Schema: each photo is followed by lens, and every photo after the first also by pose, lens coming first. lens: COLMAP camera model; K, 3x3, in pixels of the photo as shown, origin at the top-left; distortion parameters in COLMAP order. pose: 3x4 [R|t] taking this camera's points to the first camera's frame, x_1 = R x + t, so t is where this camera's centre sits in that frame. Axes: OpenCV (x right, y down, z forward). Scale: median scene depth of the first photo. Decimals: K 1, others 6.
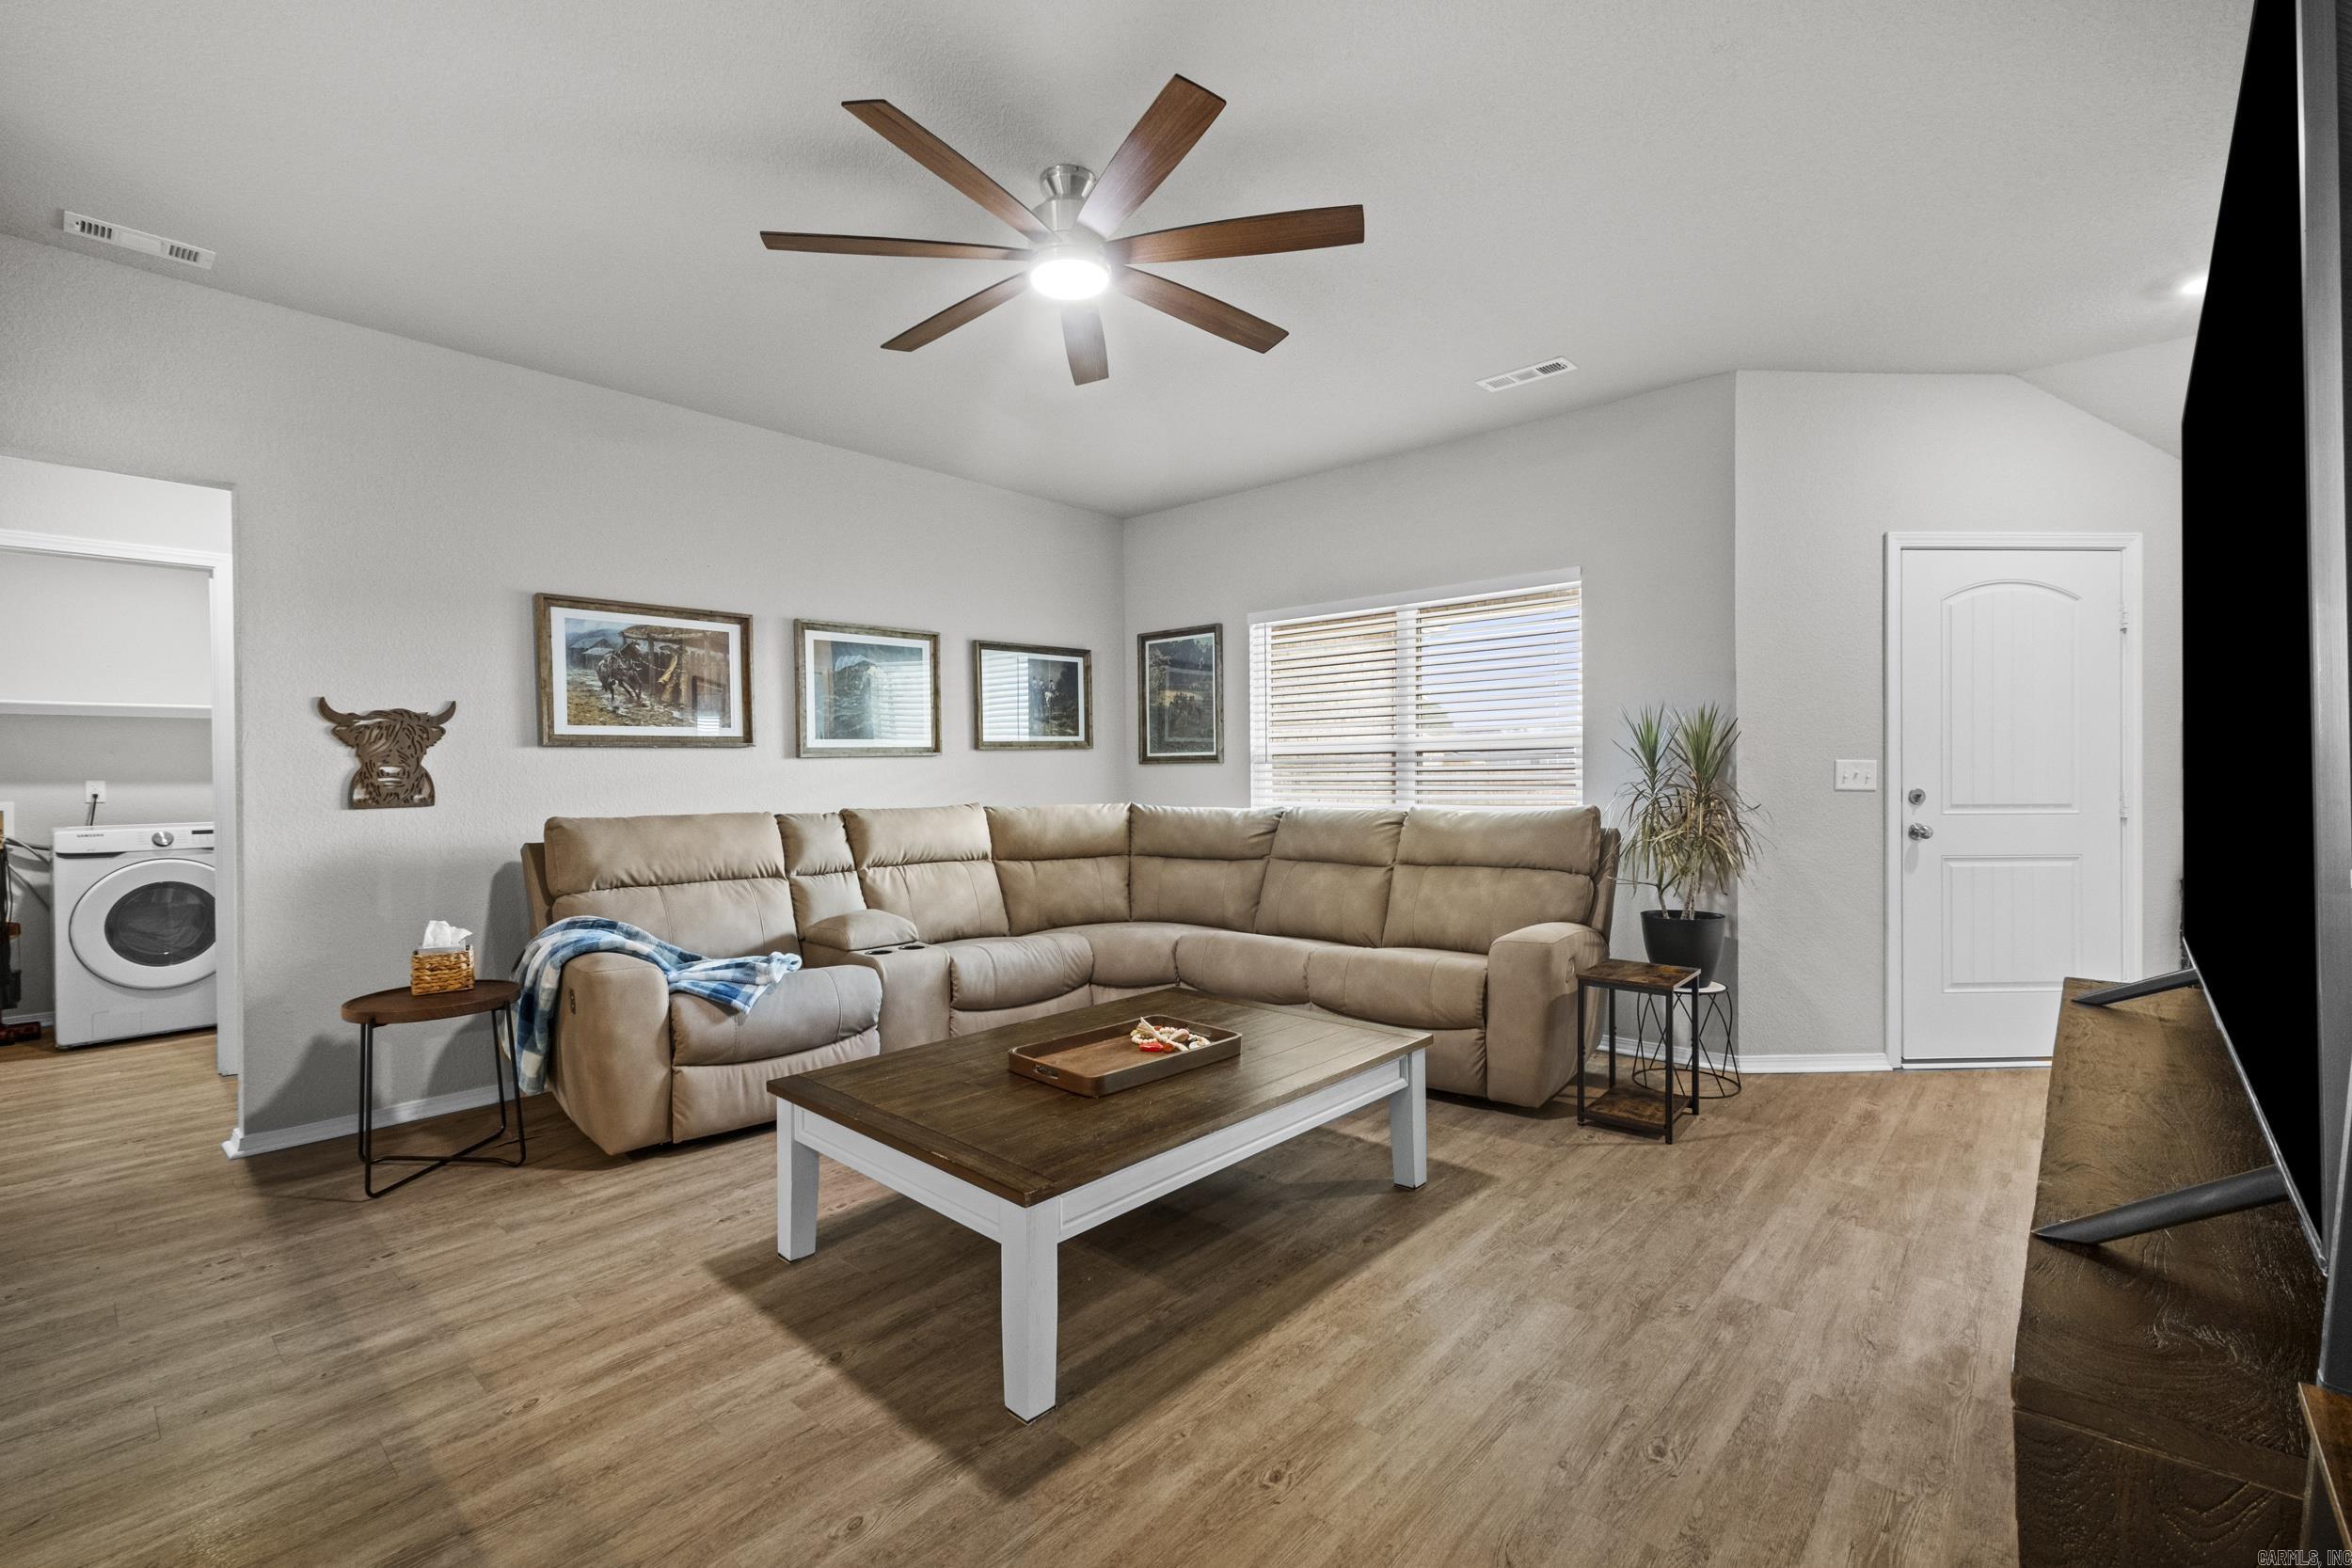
lens RADIAL K [[1020.1, 0, 1163.1], [0, 1020.1, 777.5], [0, 0, 1]] dist [0.007126, 0.000230]
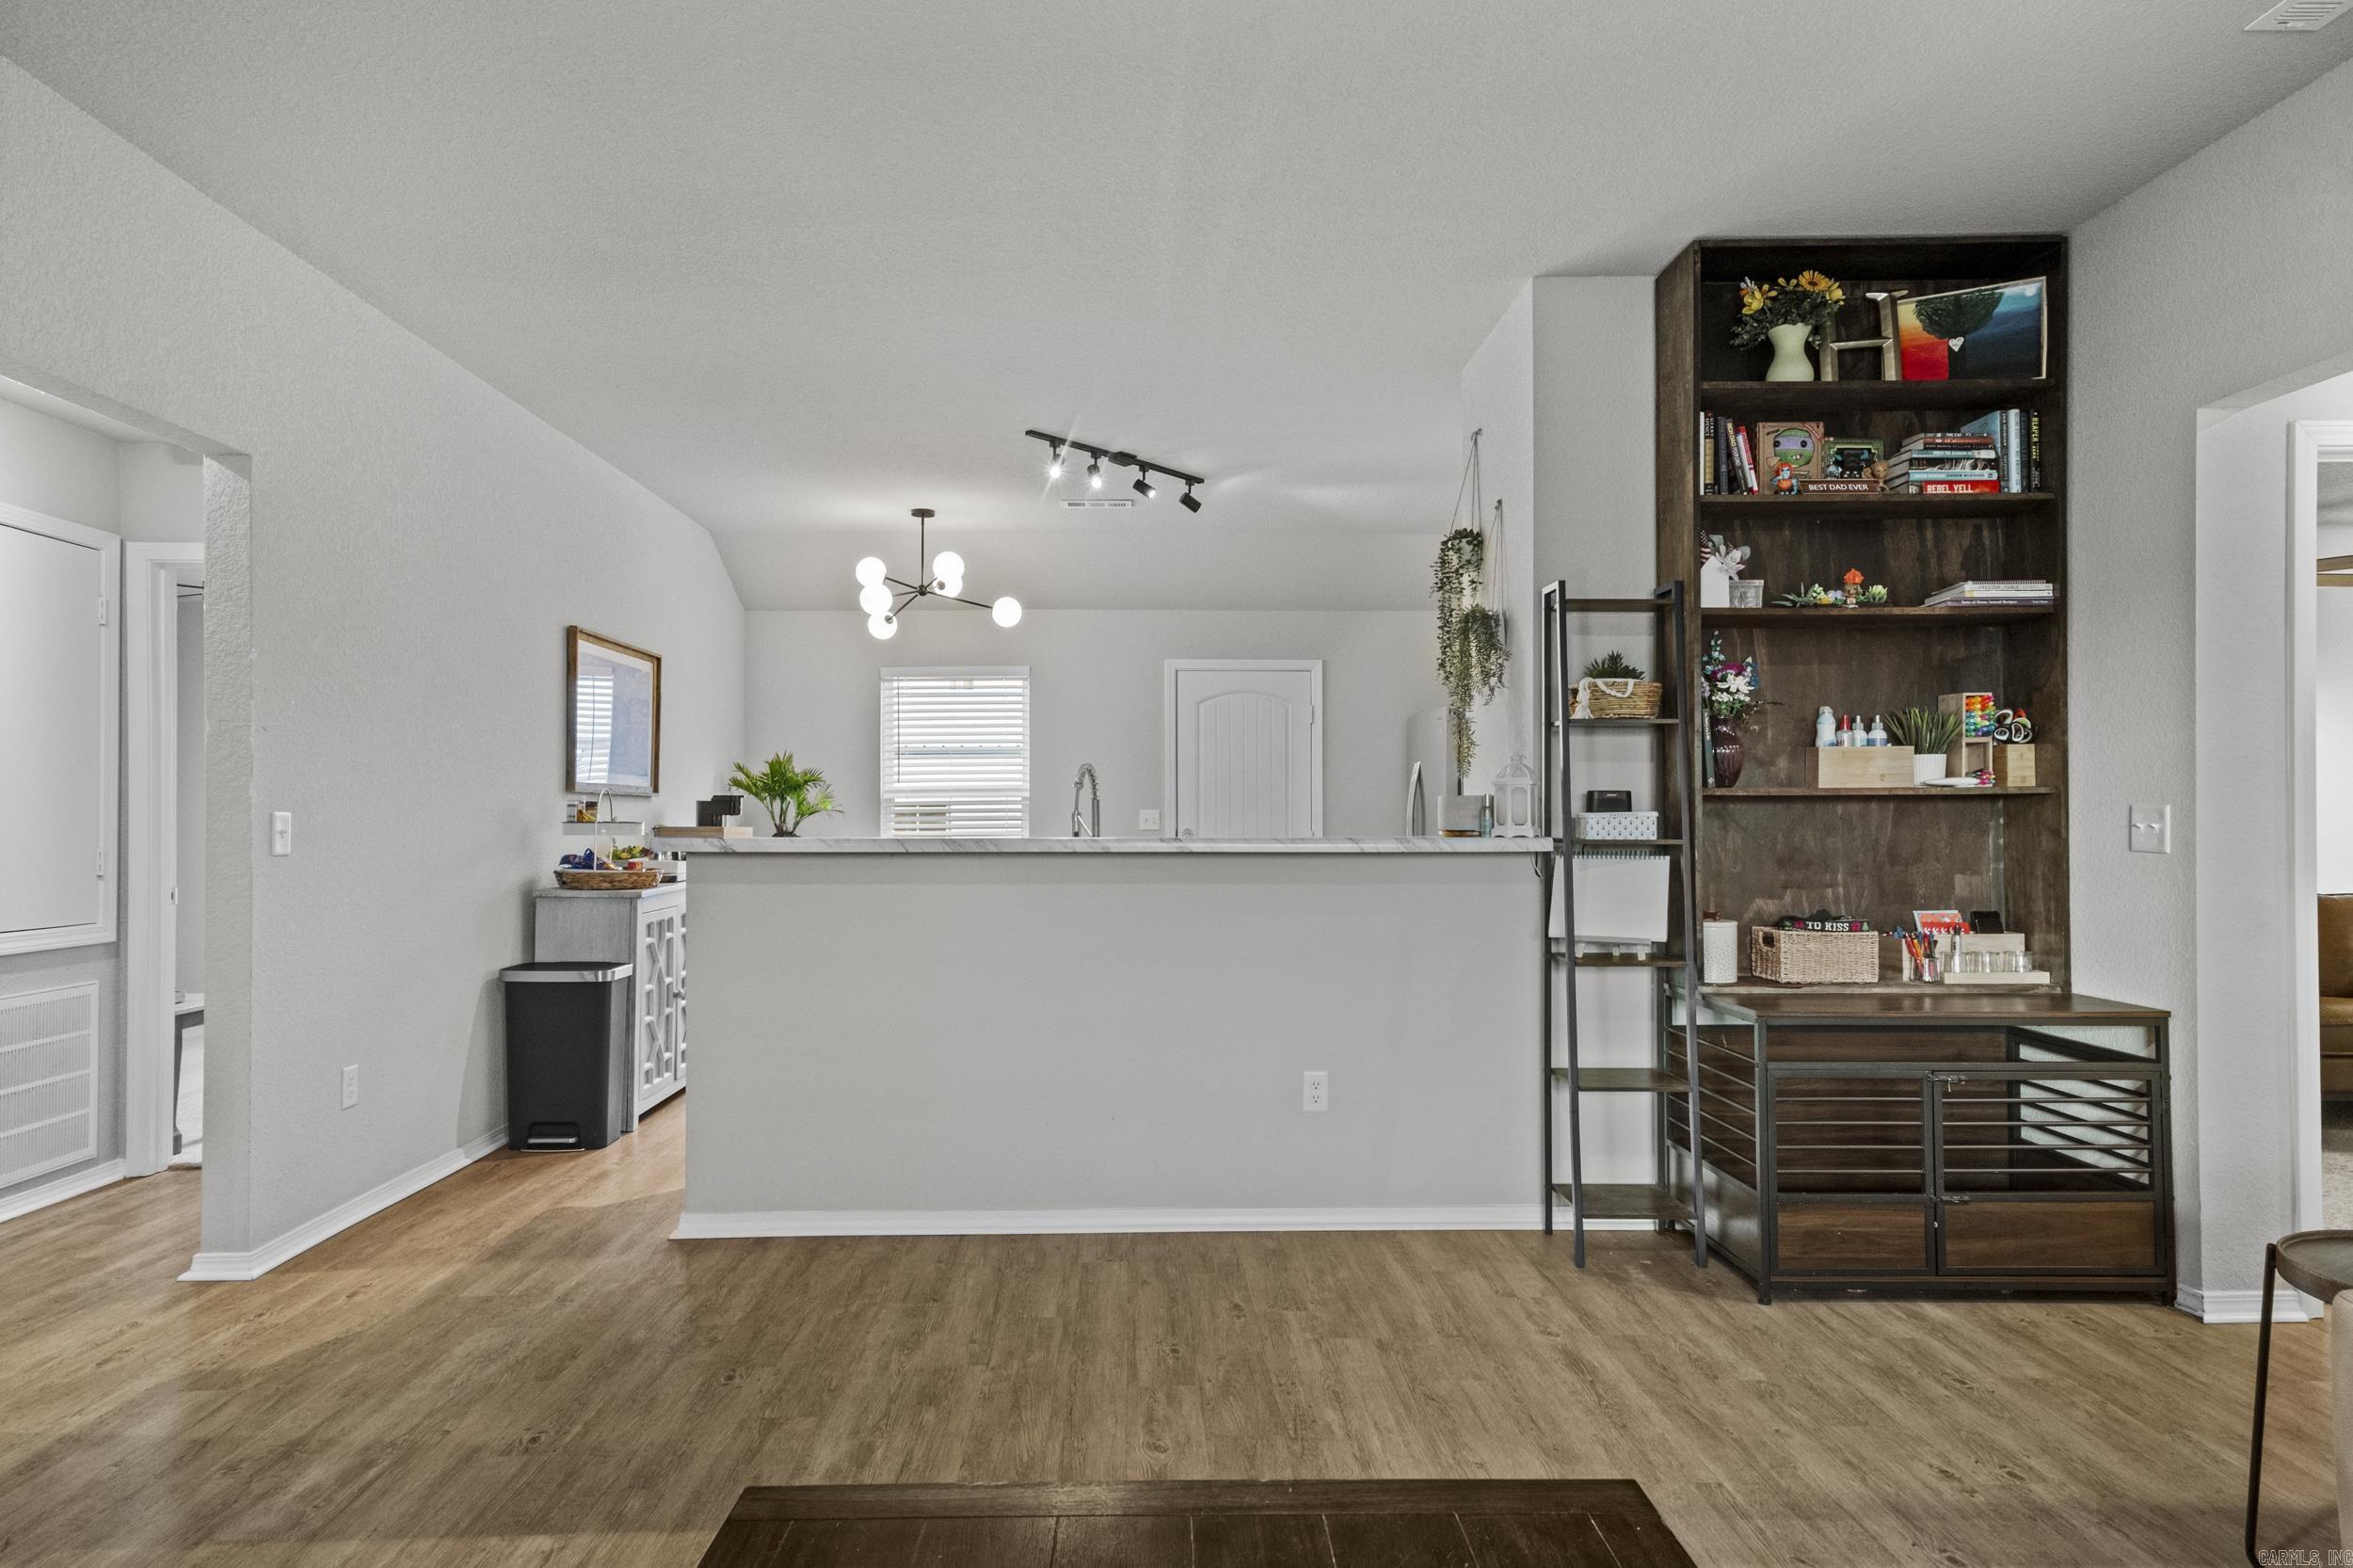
lens RADIAL K [[1358.7, 0, 1164.7], [0, 1358.7, 797.9], [0, 0, 1]] dist [0.038019, 0.000131]
pose [[-0.727224, 0.003744, -0.686390, 0.119869], [0.006175, 0.999980, -0.001088, -0.005331], [0.686372, -0.005029, -0.727233, 0.819179]]
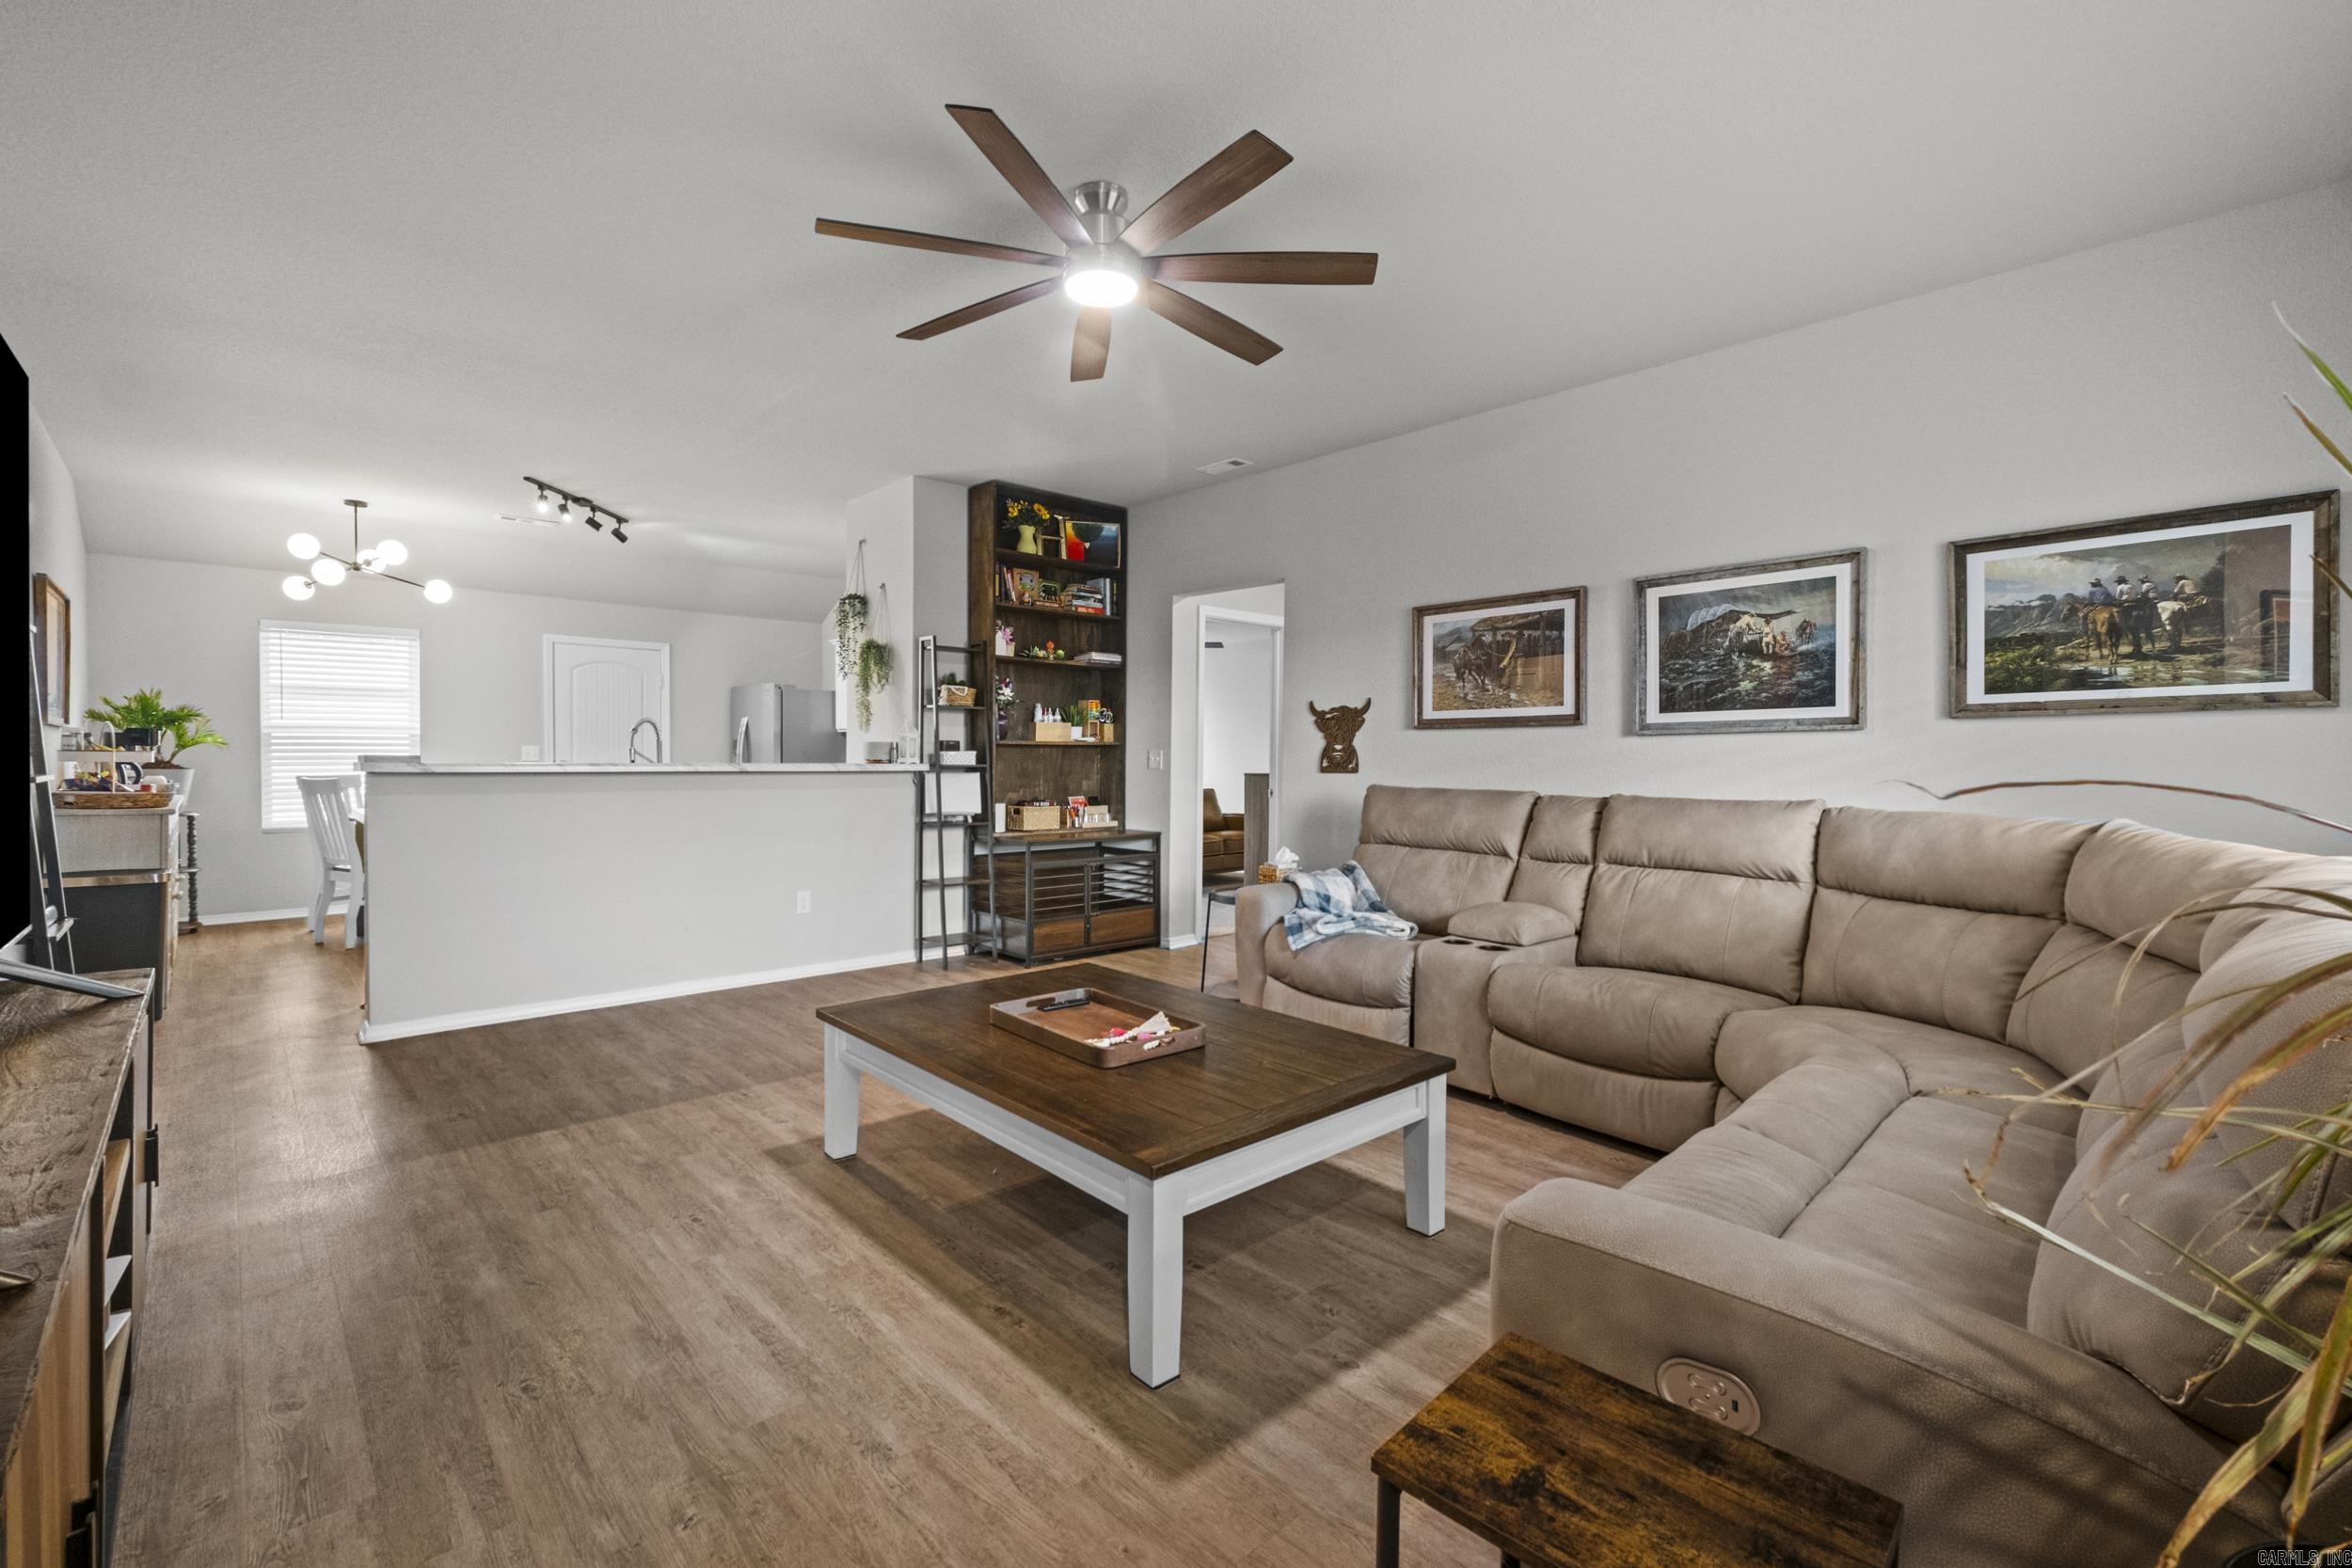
lens RADIAL K [[1020.1, 0, 1163.1], [0, 1020.1, 777.5], [0, 0, 1]] dist [0.007126, 0.000230]
pose [[-0.092295, 0.032266, -0.995209, 0.646910], [-0.011180, 0.999378, 0.033438, -0.009031], [0.995669, 0.014213, -0.091877, 0.771799]]
